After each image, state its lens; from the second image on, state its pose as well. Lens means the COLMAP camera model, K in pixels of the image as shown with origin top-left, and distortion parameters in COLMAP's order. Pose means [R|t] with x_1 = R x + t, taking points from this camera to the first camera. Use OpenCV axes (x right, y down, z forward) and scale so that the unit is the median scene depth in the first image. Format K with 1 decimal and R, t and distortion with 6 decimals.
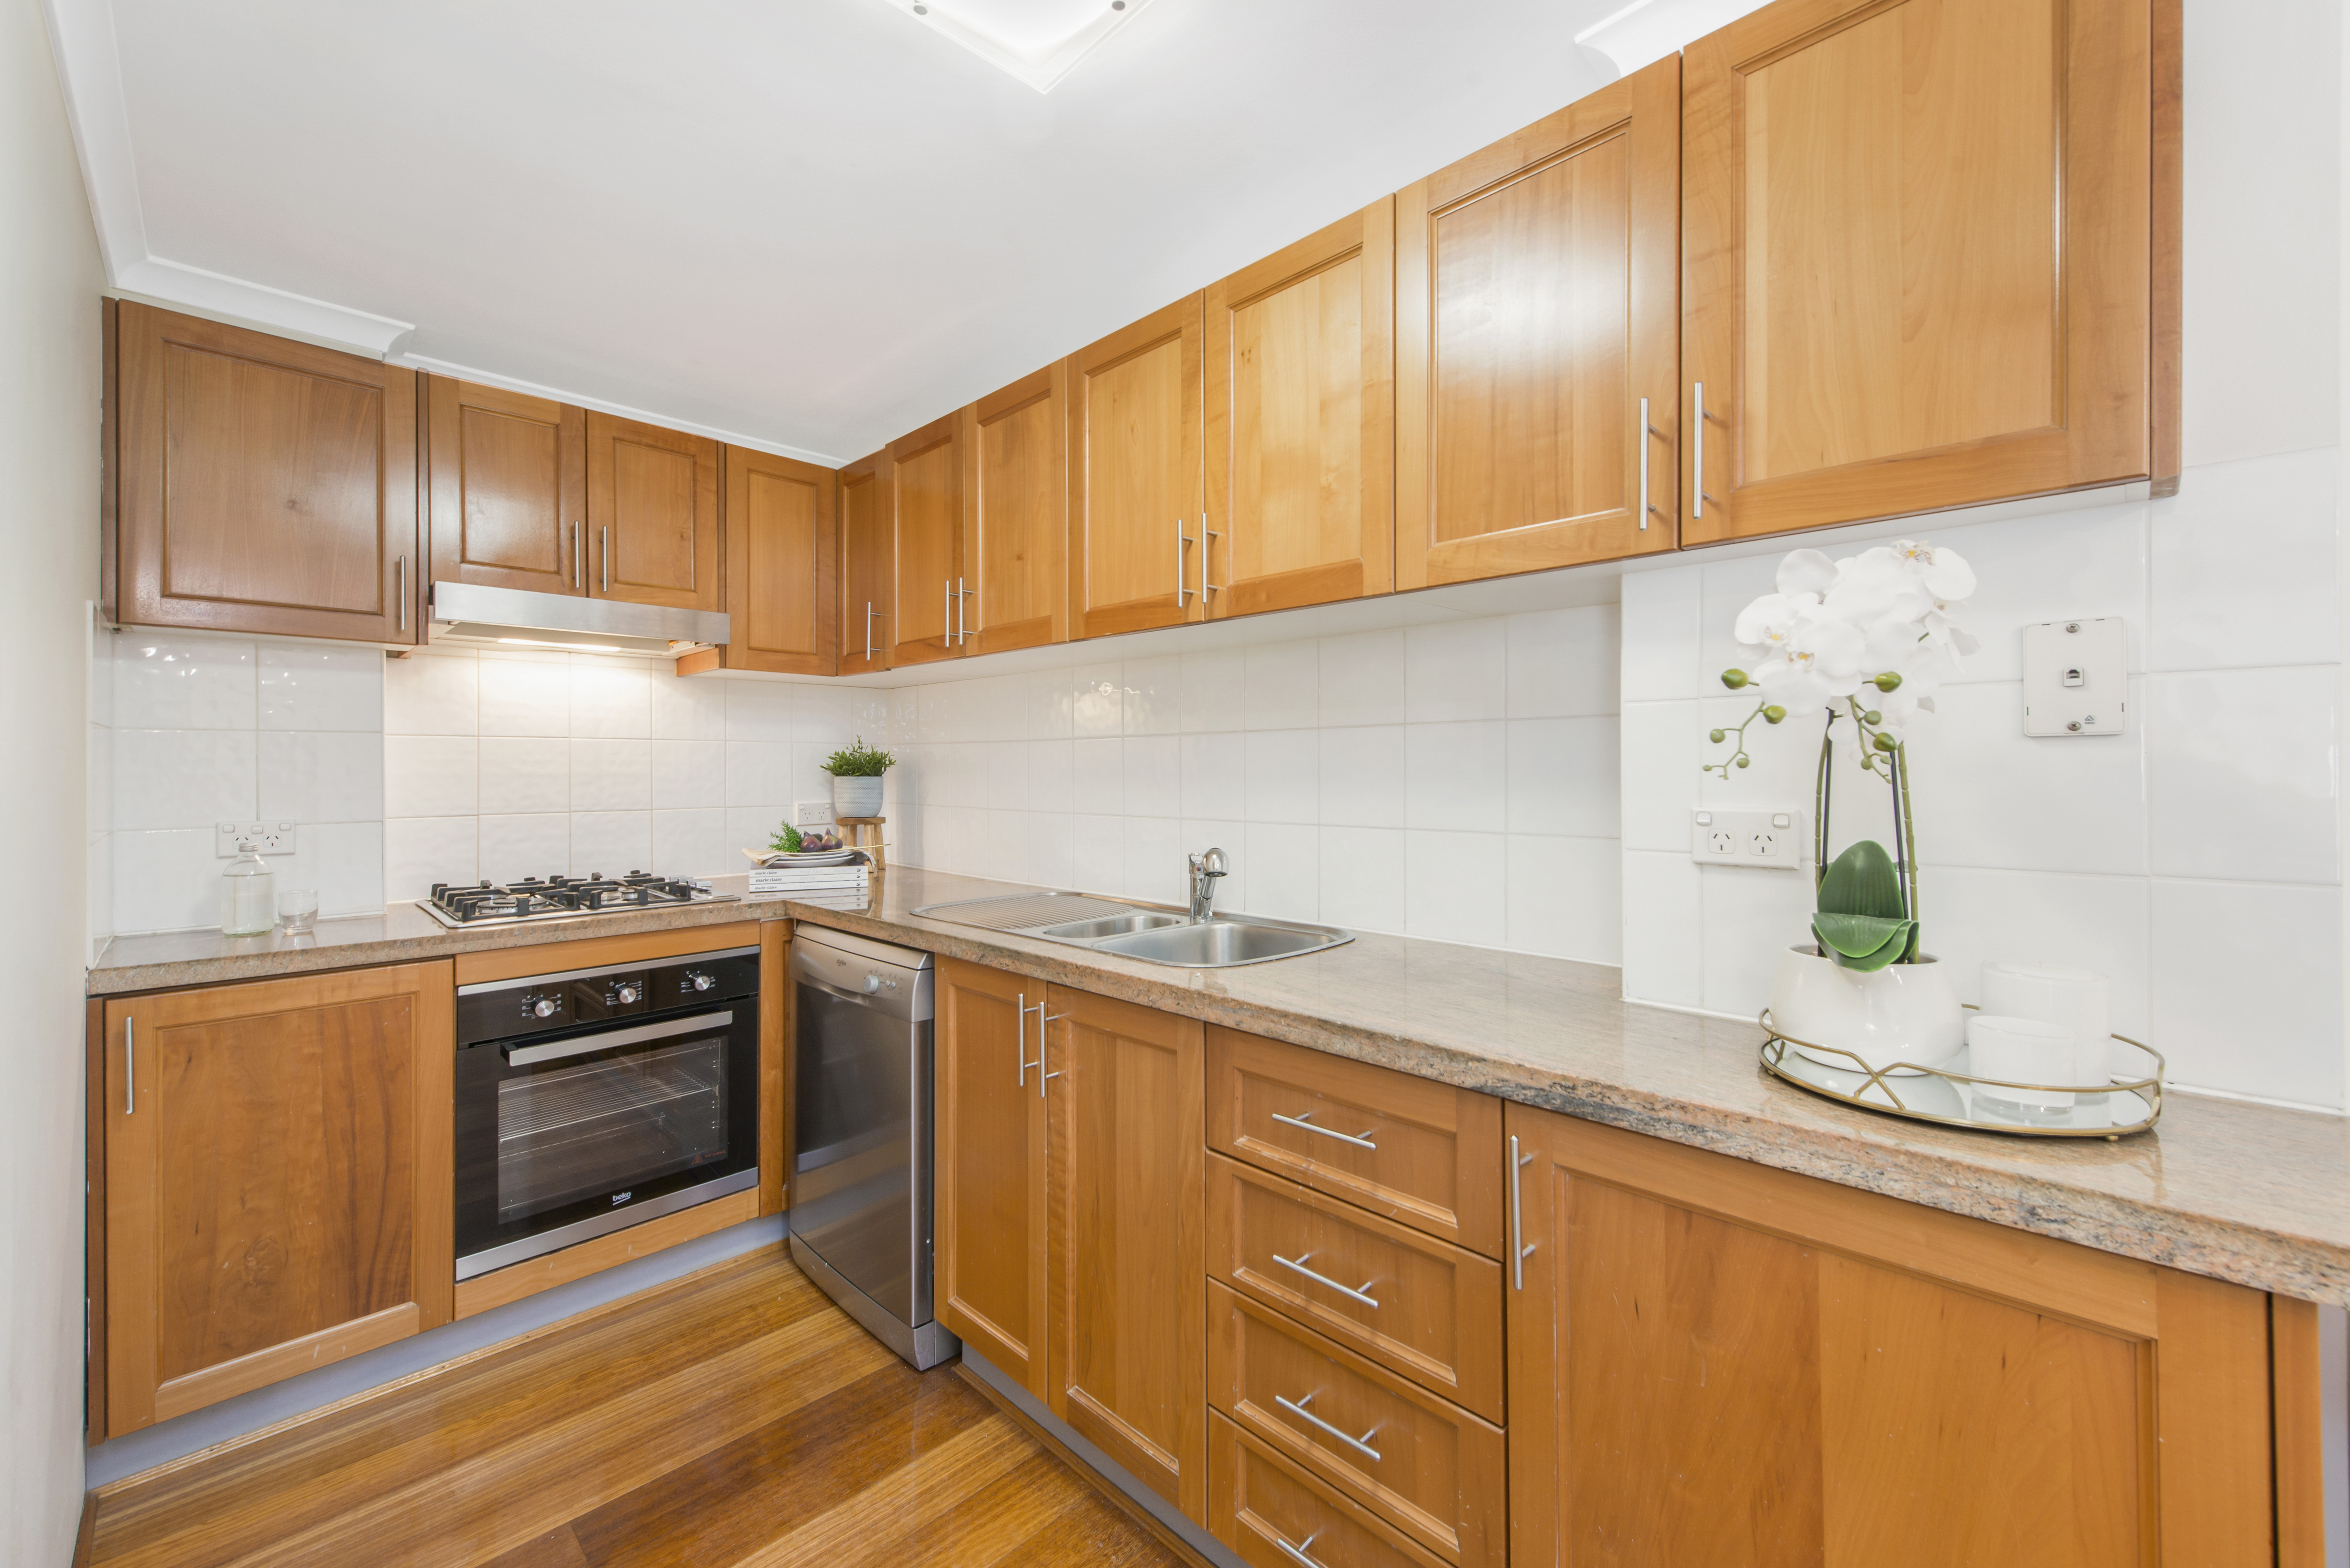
lens RADIAL K [[927.2, 0, 1176.4], [0, 927.2, 766.6], [0, 0, 1]] dist [0.002344, -0.000260]
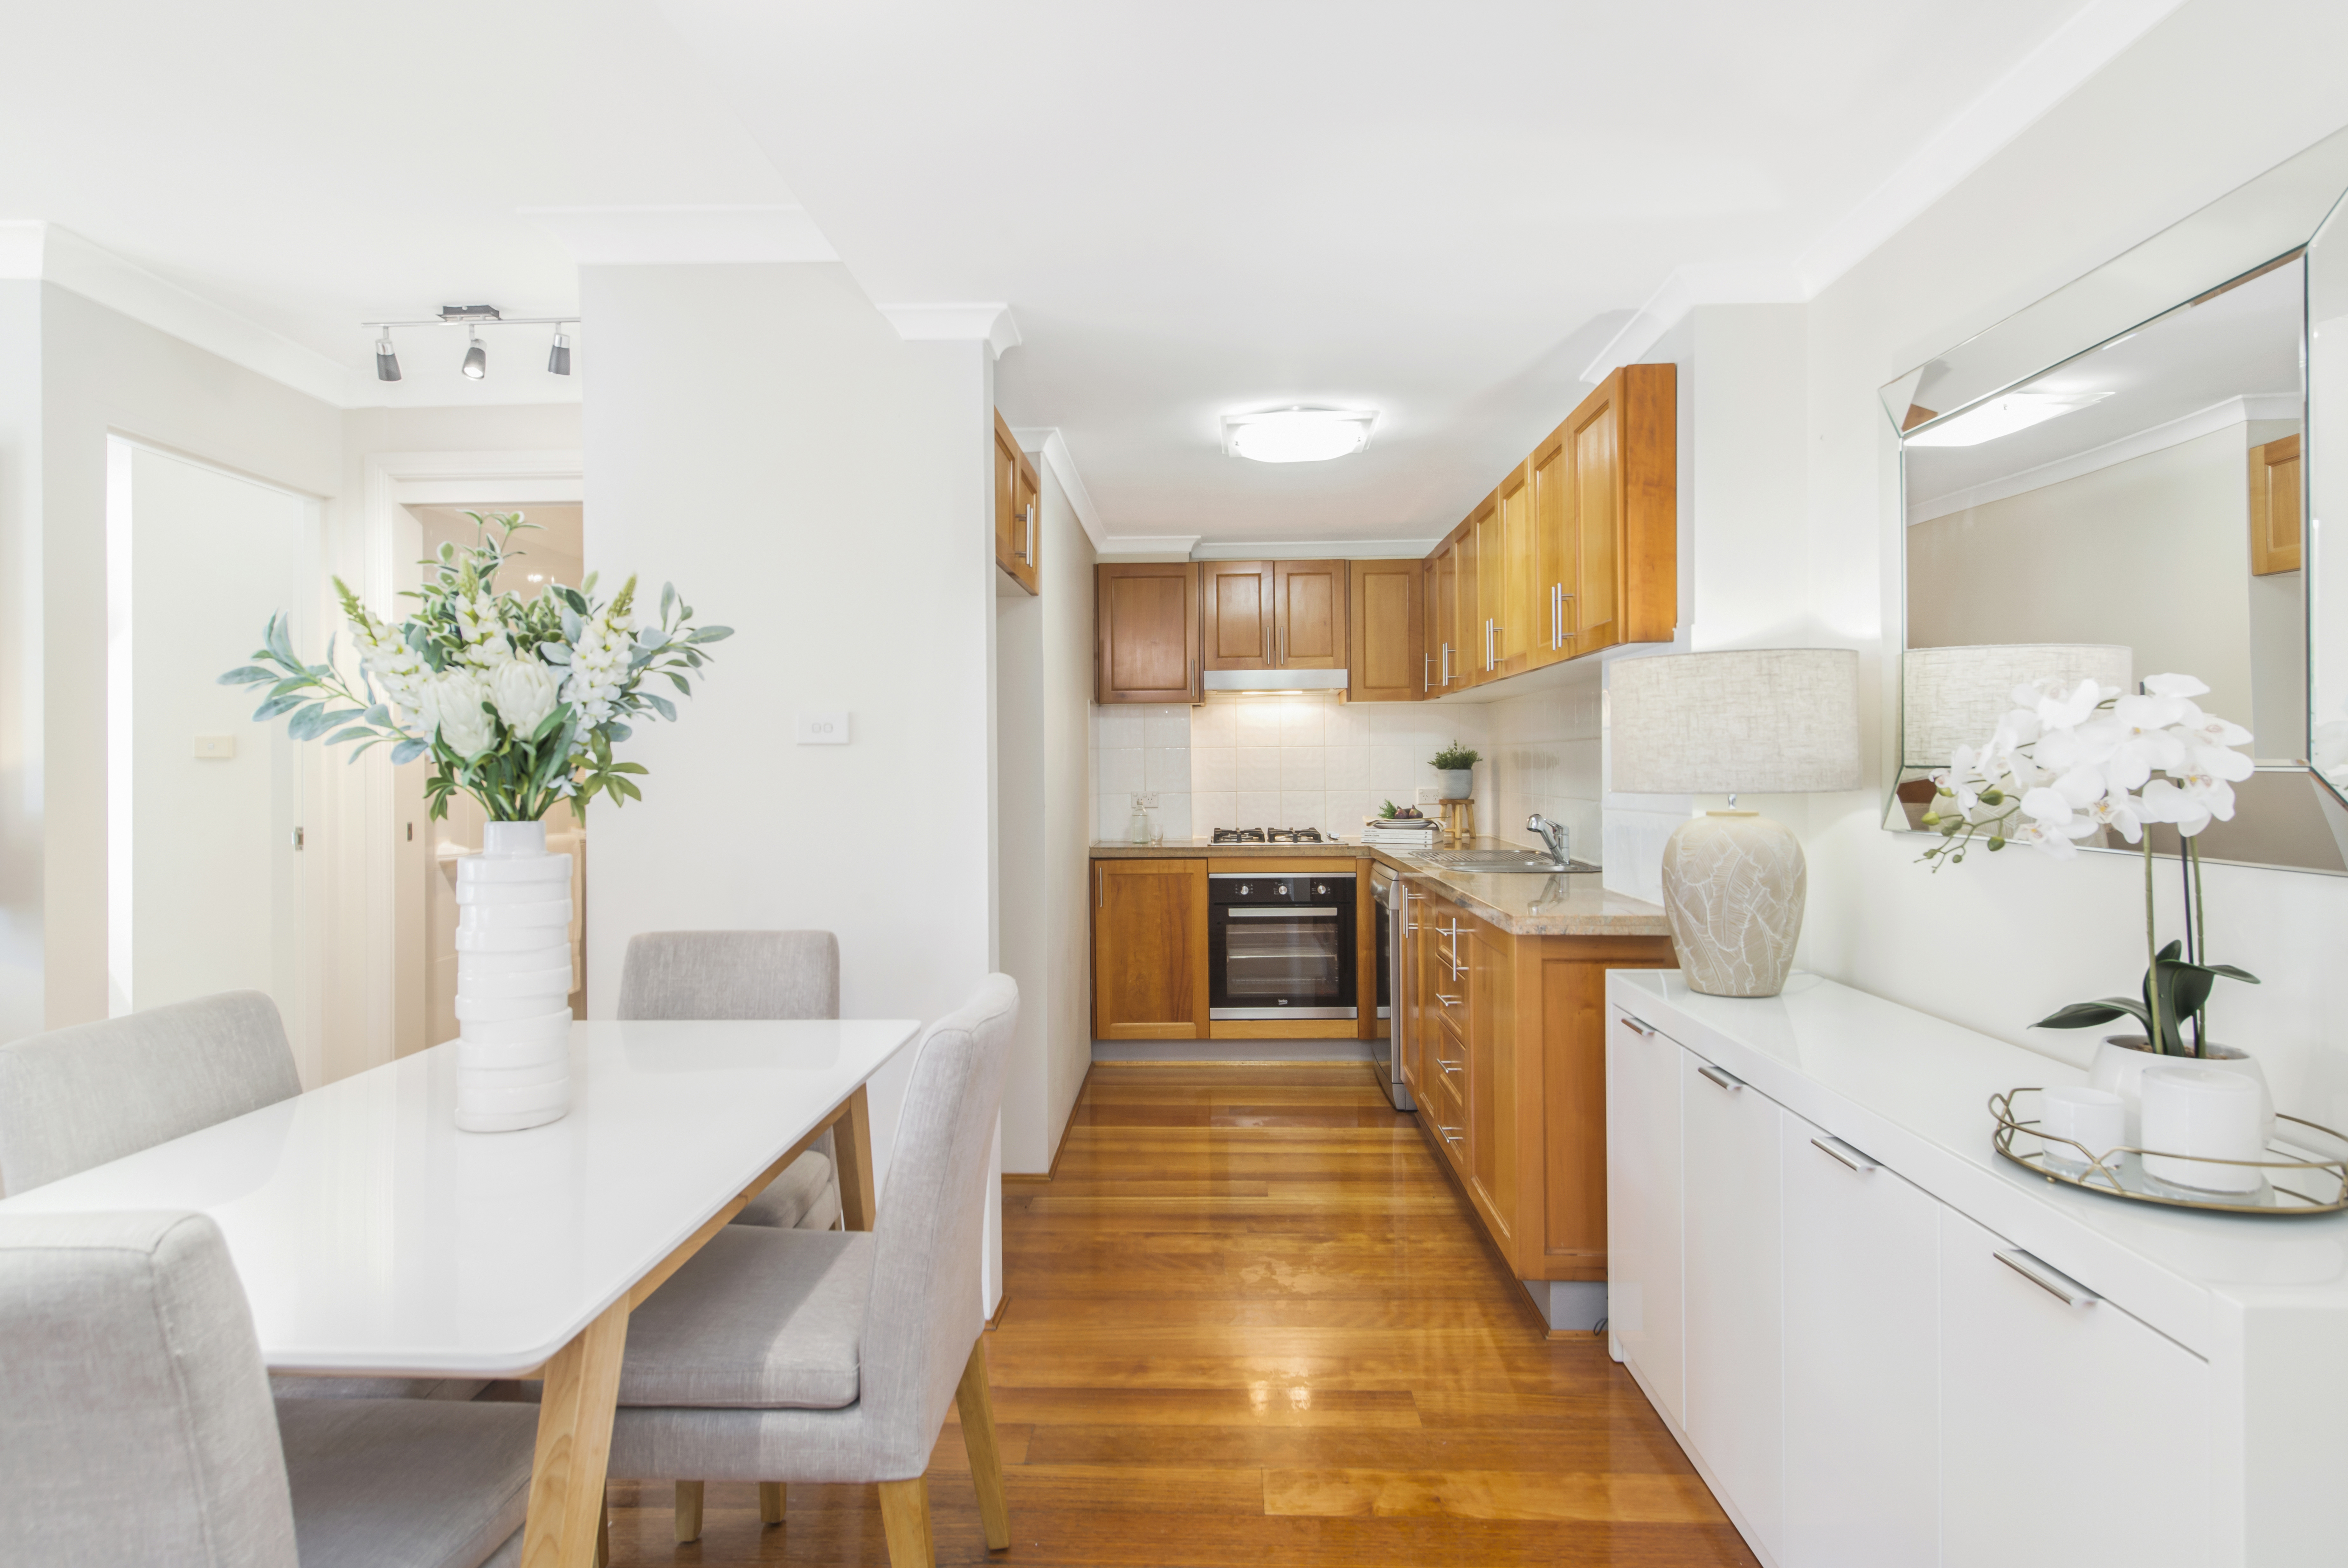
lens RADIAL K [[1353.8, 0, 1170.9], [0, 1353.8, 772.3], [0, 0, 1]] dist [-0.000346, 0.000021]
pose [[0.674302, 0.002540, -0.738452, 1.217525], [0.006556, 0.999934, 0.009426, -0.009267], [0.738427, -0.011197, 0.674240, -0.944878]]
